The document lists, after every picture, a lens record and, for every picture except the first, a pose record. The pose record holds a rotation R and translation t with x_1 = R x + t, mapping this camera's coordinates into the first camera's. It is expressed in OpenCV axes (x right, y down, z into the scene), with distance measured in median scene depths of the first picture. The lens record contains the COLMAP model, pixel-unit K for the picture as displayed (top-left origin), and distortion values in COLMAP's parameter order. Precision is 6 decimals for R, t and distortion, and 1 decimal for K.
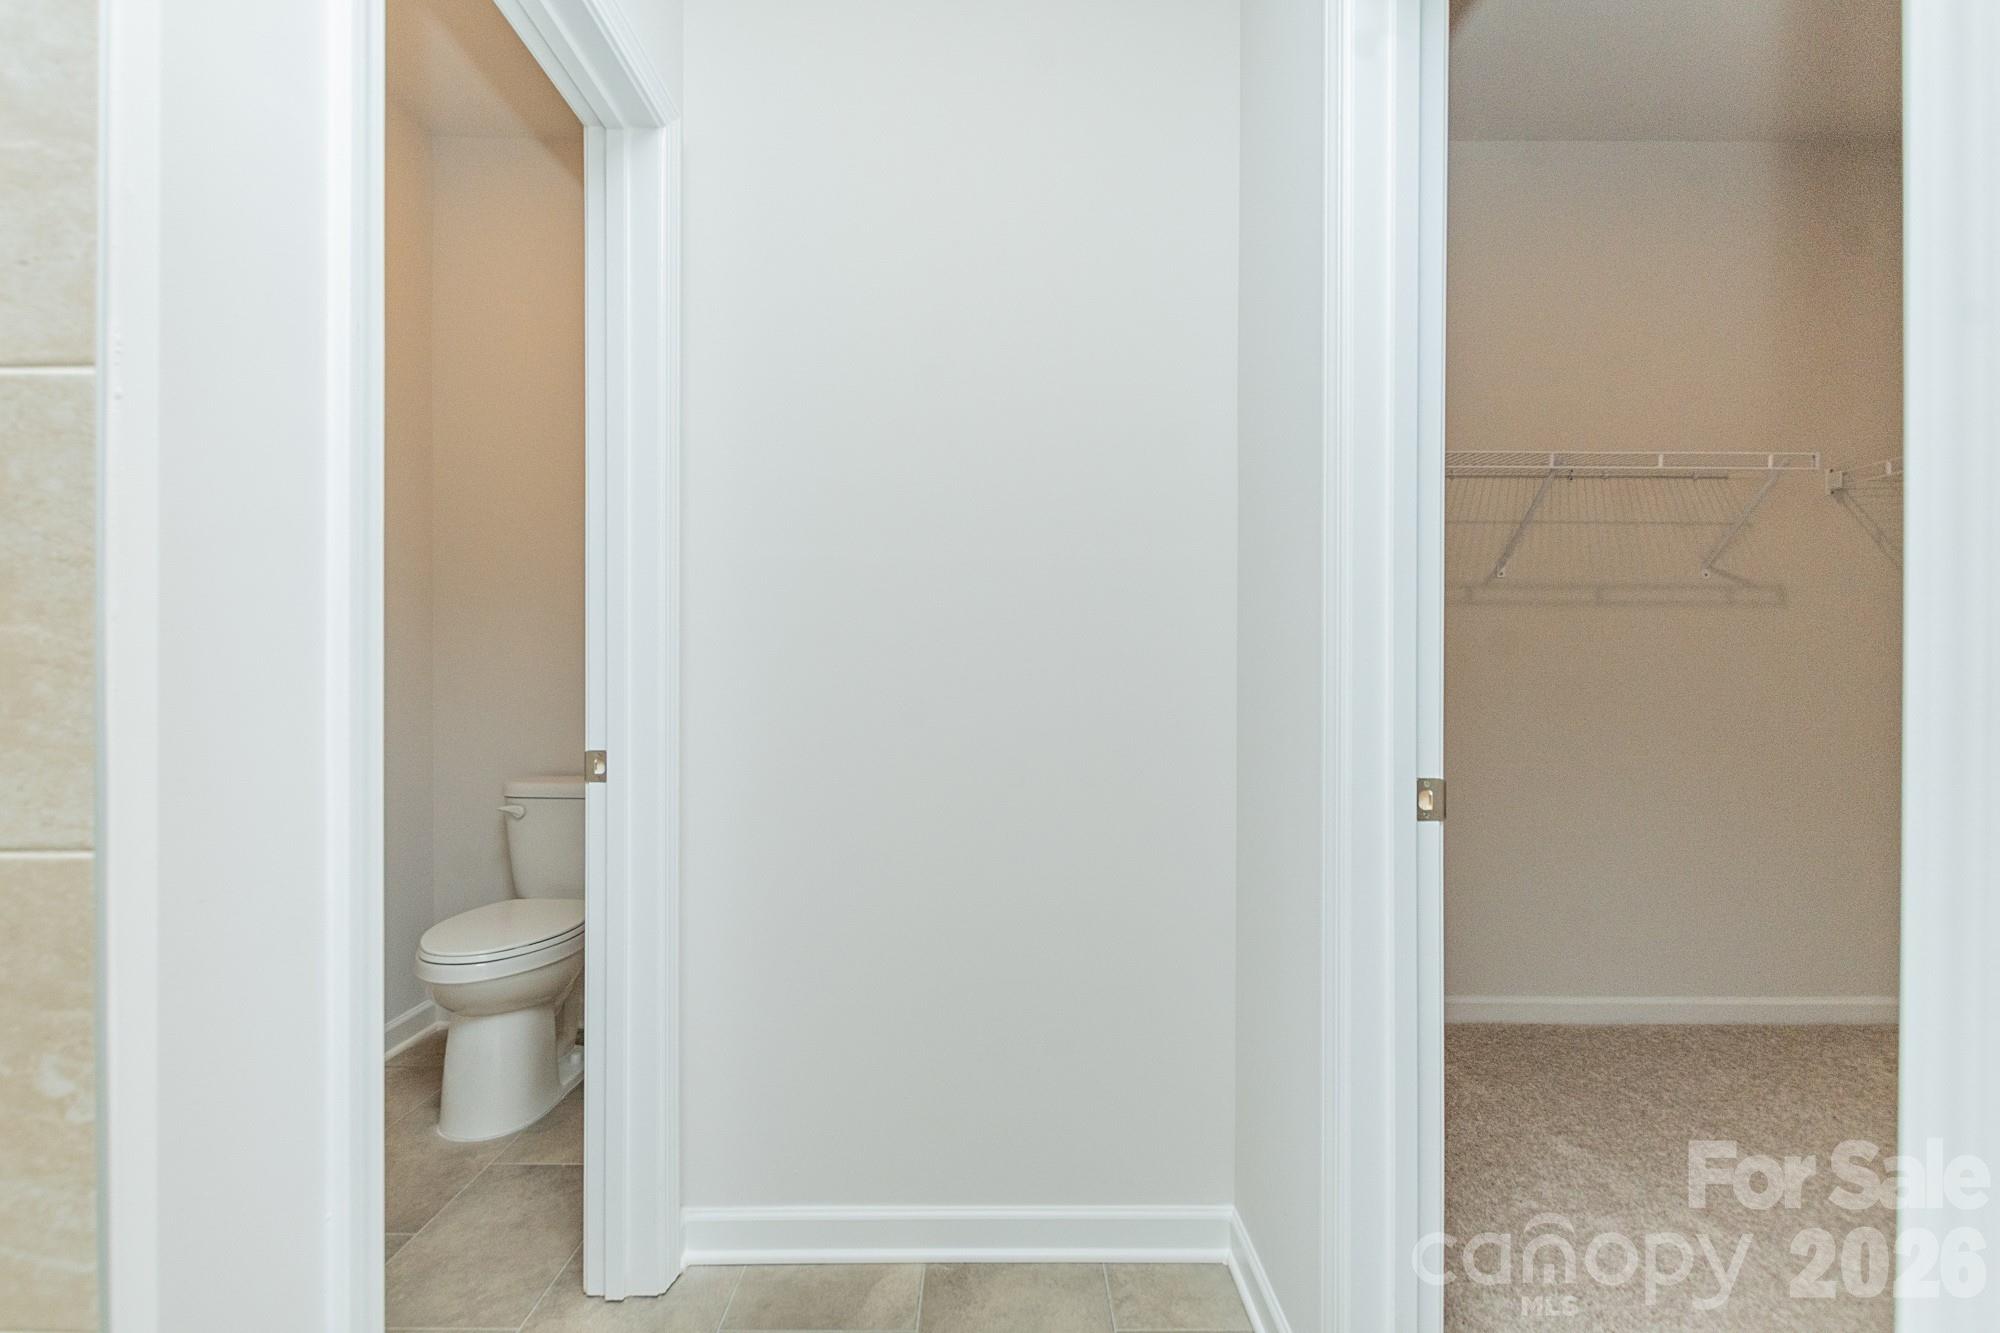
lens RADIAL K [[895.2, 0, 1000.0], [0, 895.2, 666.5], [0, 0, 1]] dist [0.015276, -0.012160]
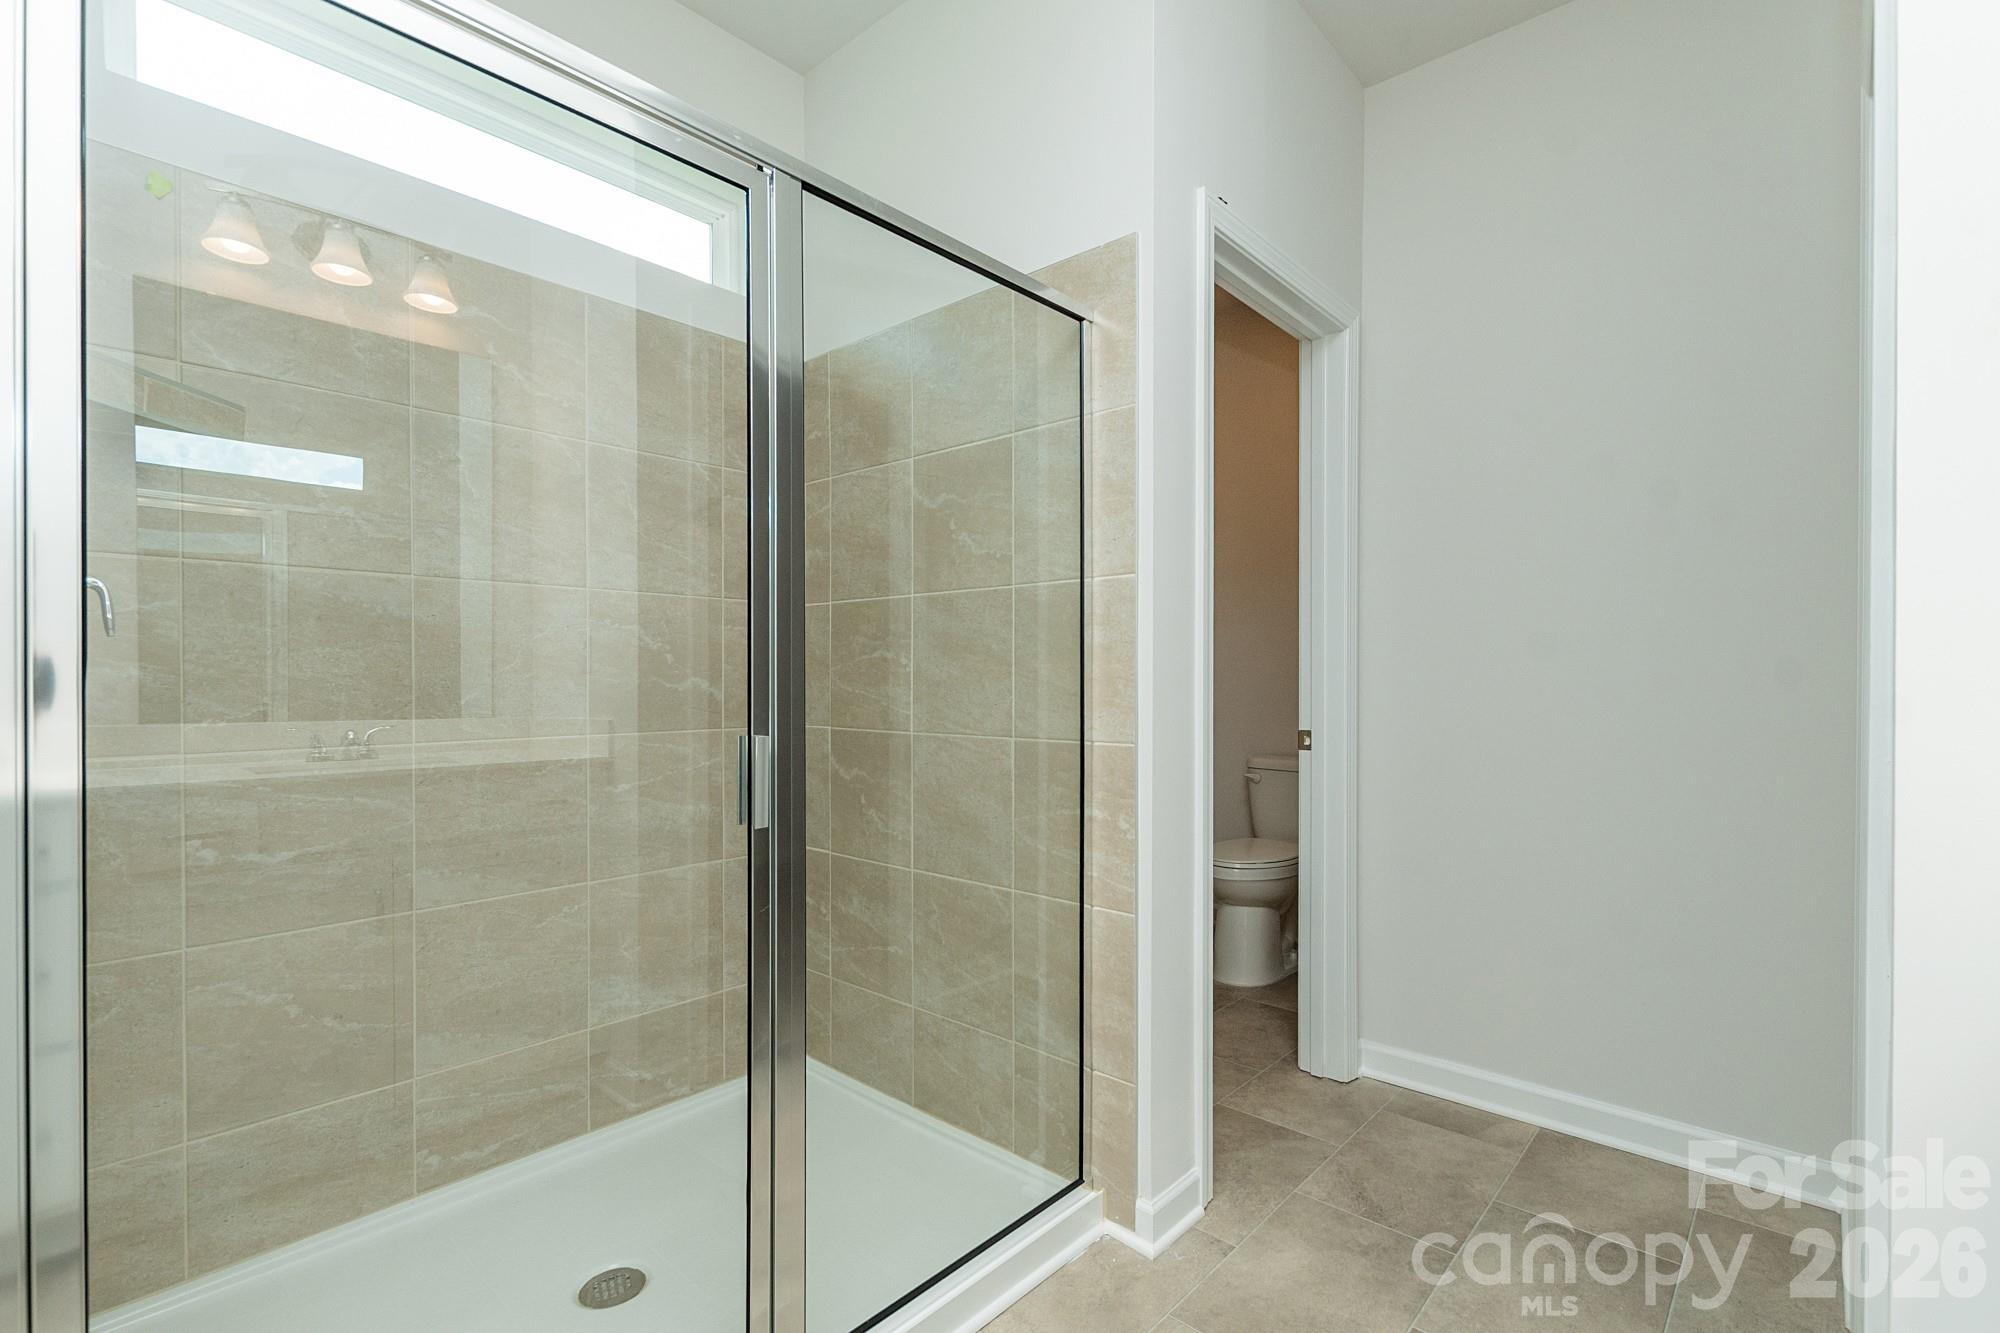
lens RADIAL K [[900.2, 0, 1040.7], [0, 900.2, 682.9], [0, 0, 1]] dist [-0.002304, -0.000296]
pose [[0.756569, 0.001409, -0.653913, 0.225146], [0.000906, 0.999994, 0.003203, 0.001103], [0.653914, -0.003015, 0.756563, -0.485052]]
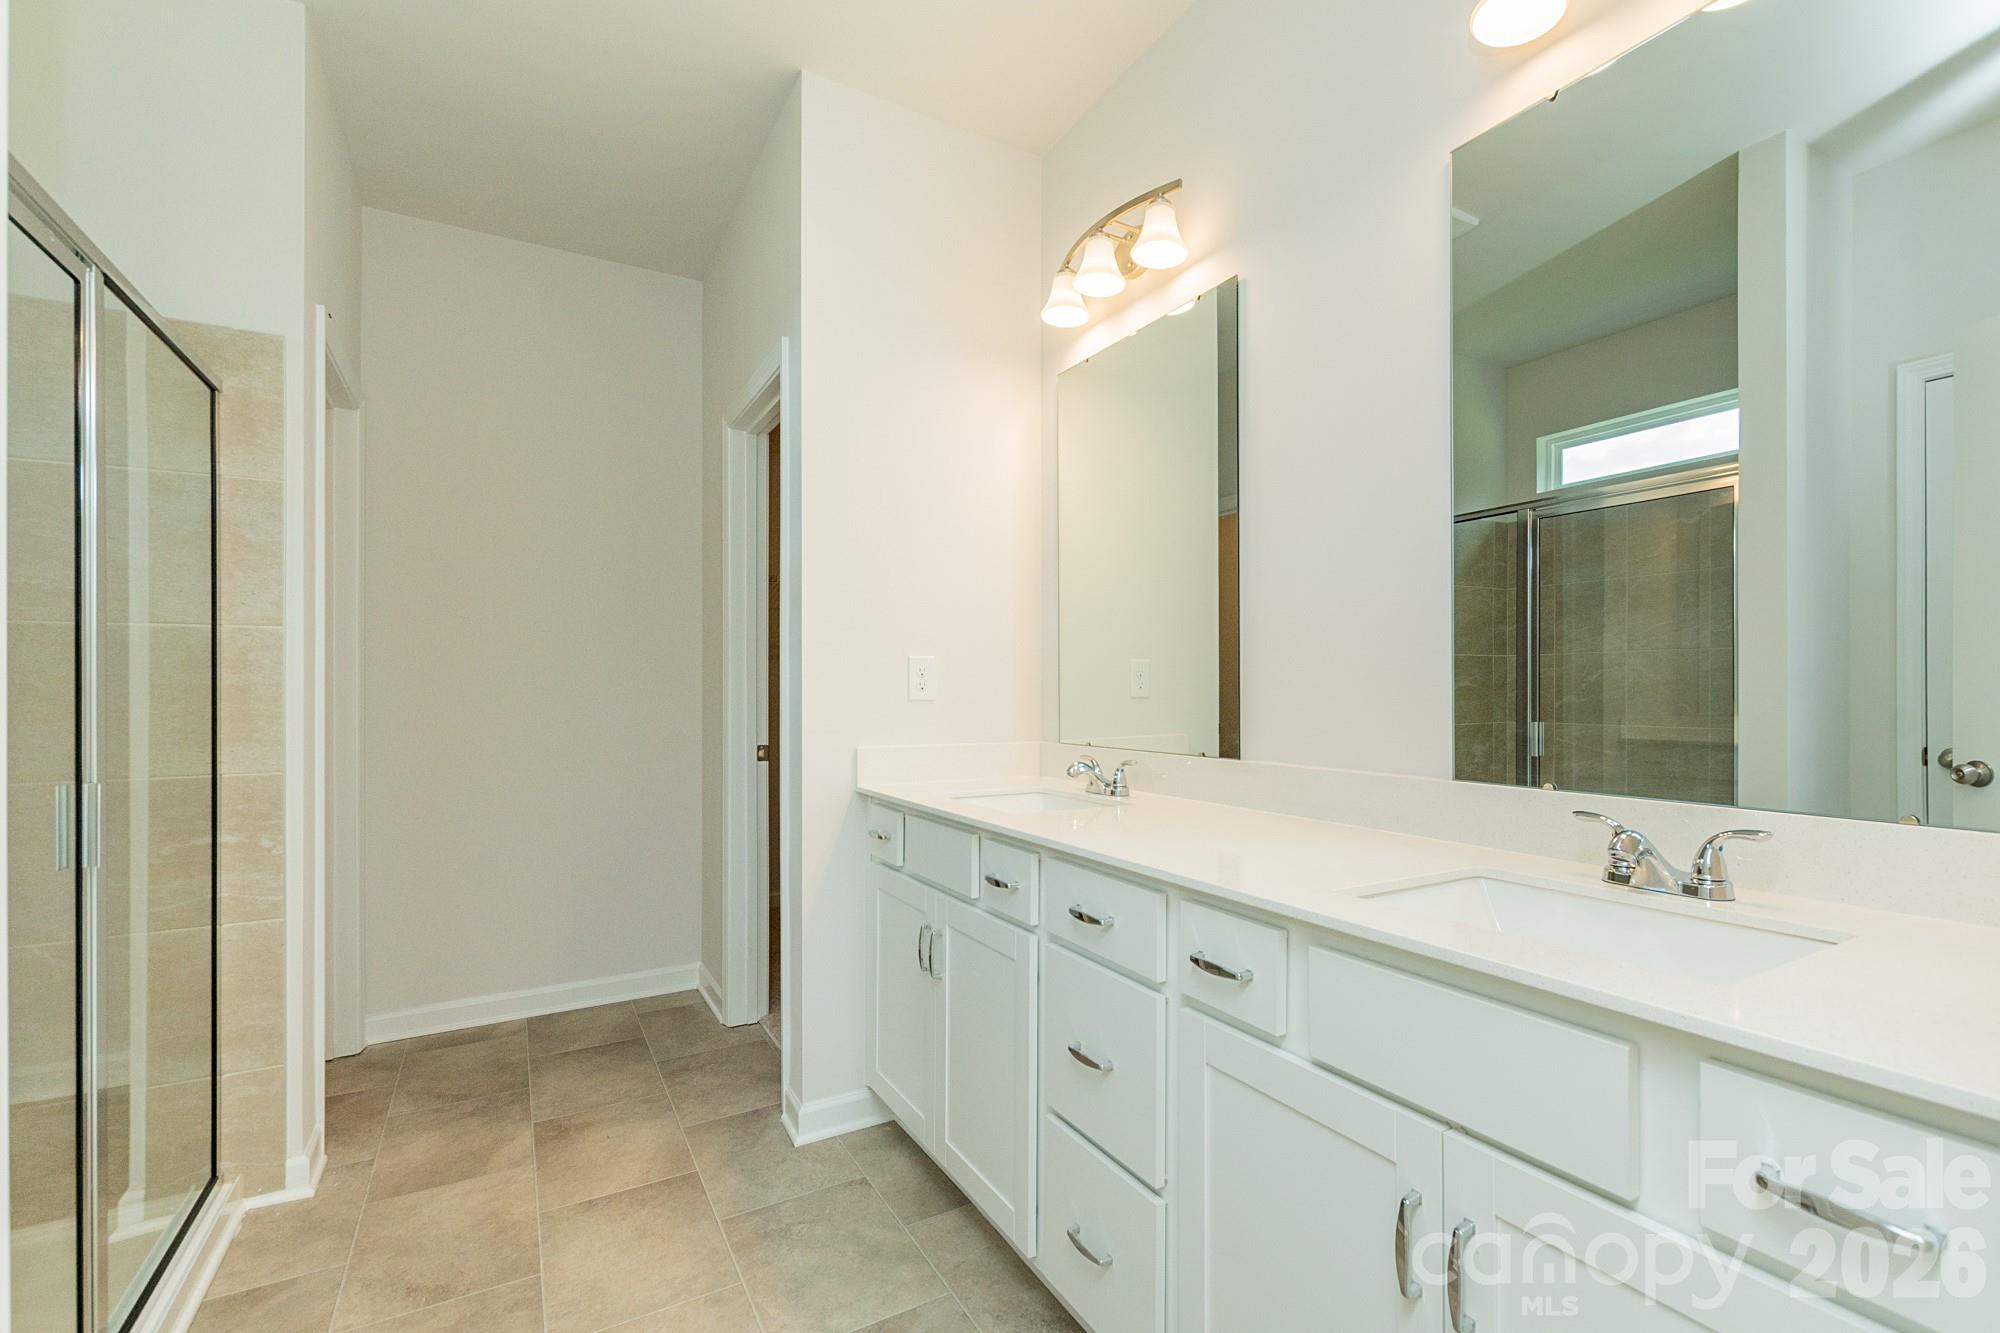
lens RADIAL K [[897.5, 0, 1067.6], [0, 897.5, 679.2], [0, 0, 1]] dist [0.000907, -0.000328]
pose [[0.851830, -0.004228, 0.523801, -0.097881], [0.005777, 0.999982, -0.001323, -0.041491], [-0.523786, 0.004153, 0.851840, -1.204368]]
